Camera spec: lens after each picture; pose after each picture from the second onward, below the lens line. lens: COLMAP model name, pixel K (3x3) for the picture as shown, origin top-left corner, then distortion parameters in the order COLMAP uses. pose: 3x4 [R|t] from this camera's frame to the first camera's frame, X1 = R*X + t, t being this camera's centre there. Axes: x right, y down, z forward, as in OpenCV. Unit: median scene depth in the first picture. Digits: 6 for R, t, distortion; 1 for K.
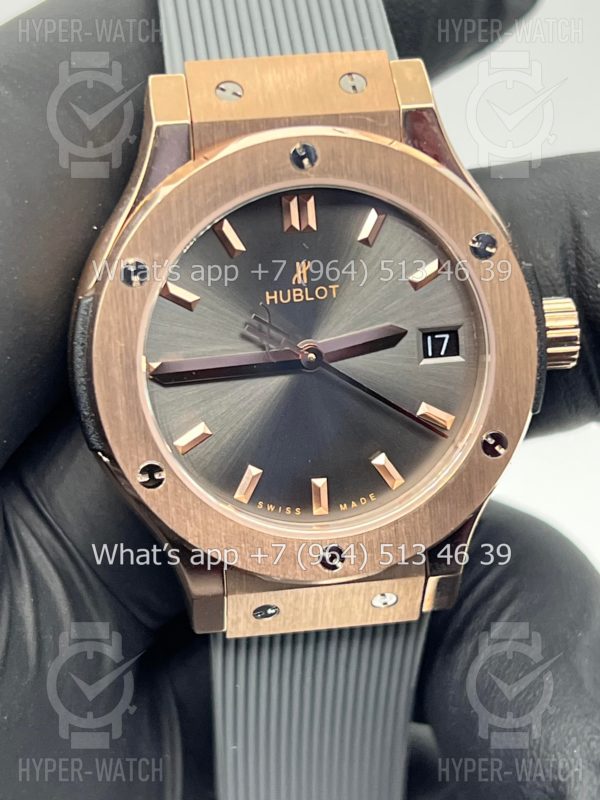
lens RADIAL K [[1886.1, 0, 294.3], [0, 1886.1, 401.7], [0, 0, 1]] dist [0.211088, 0.000000]
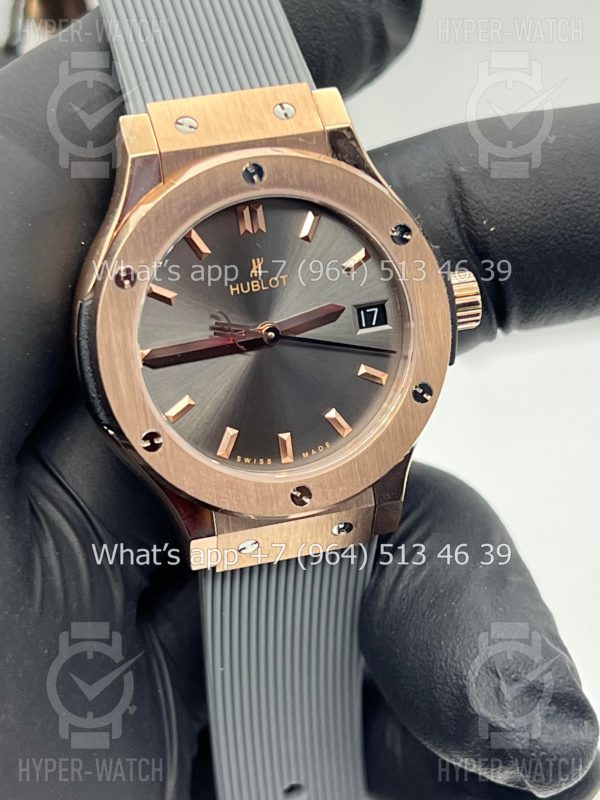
lens RADIAL K [[1886.1, 0, 302.5], [0, 1886.1, 403.3], [0, 0, 1]] dist [0.211088, 0.000000]
pose [[0.991466, -0.086504, 0.097532, -0.094310], [0.087164, 0.996191, -0.002522, 0.025648], [-0.096942, 0.011001, 0.995229, -0.227994]]
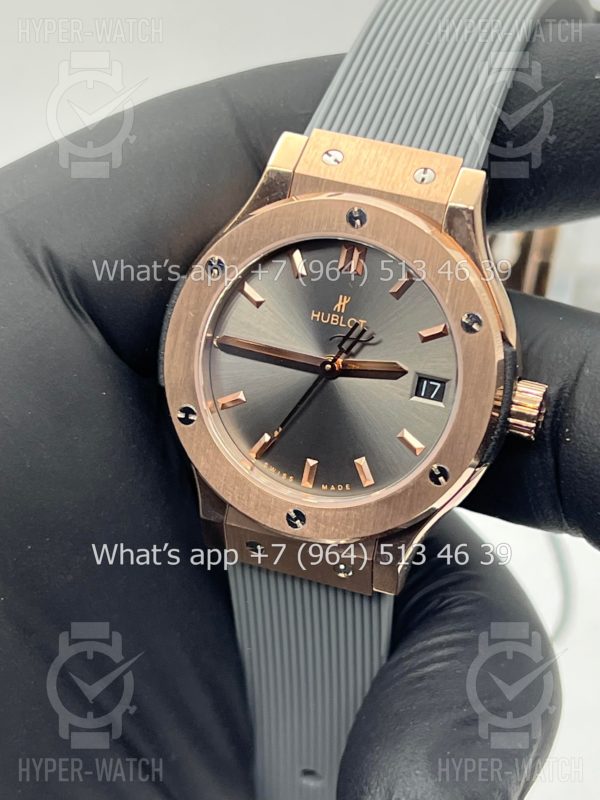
lens RADIAL K [[1886.1, 0, 302.7], [0, 1886.1, 404.1], [0, 0, 1]] dist [0.211088, 0.000000]
pose [[0.891980, 0.297622, -0.340284, 0.443367], [-0.305228, 0.951731, 0.032324, -0.036211], [0.333479, 0.075032, 0.939767, -0.230367]]
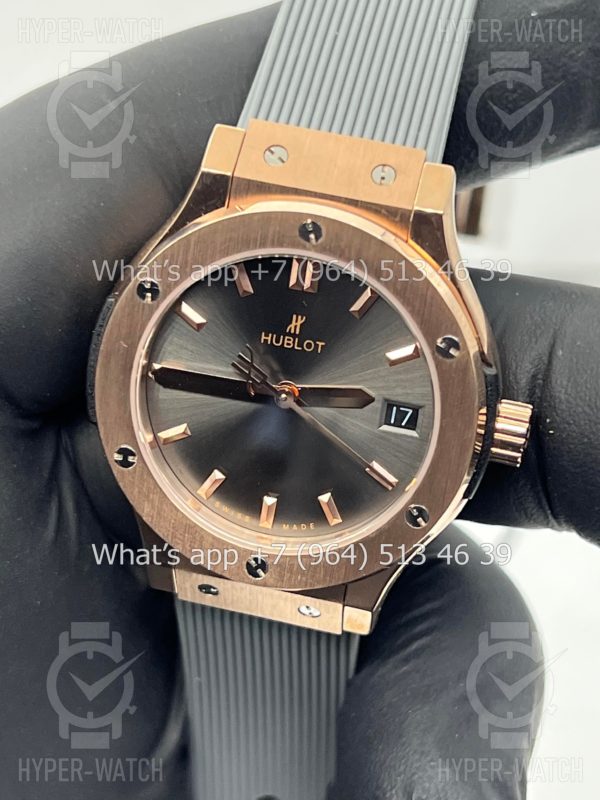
lens RADIAL K [[1886.1, 0, 299.4], [0, 1886.1, 400.5], [0, 0, 1]] dist [0.211088, 0.000000]
pose [[0.929609, 0.285791, -0.232703, 0.284283], [-0.257777, 0.955464, 0.143665, -0.188585], [0.263398, -0.073566, 0.961878, -0.102338]]
